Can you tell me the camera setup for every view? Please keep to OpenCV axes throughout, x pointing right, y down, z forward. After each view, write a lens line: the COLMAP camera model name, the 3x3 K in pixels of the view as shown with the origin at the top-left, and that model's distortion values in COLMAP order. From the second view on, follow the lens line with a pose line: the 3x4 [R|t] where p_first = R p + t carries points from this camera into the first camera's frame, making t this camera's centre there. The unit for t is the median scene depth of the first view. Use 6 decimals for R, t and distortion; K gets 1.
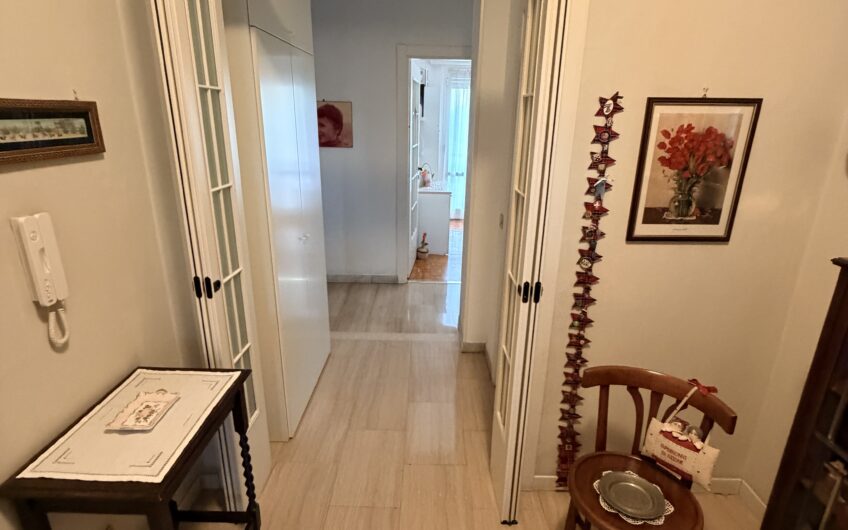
lens RADIAL K [[447.9, 0, 422.7], [0, 447.9, 263.4], [0, 0, 1]] dist [-0.001346, -0.000472]
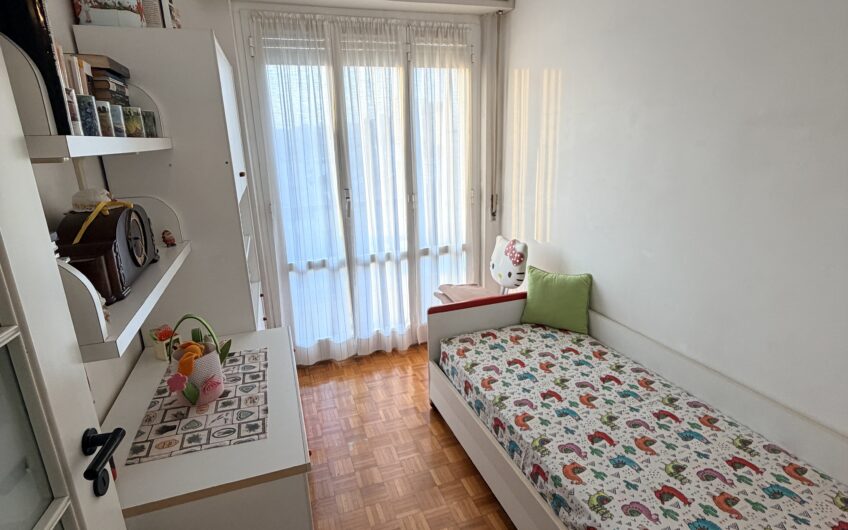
lens RADIAL K [[447.9, 0, 424.7], [0, 447.9, 263.9], [0, 0, 1]] dist [-0.001346, -0.000472]
pose [[0.938124, -0.130252, 0.320871, 0.042355], [0.144644, 0.989254, -0.021321, -0.176383], [-0.314645, 0.066414, 0.946883, 0.562925]]
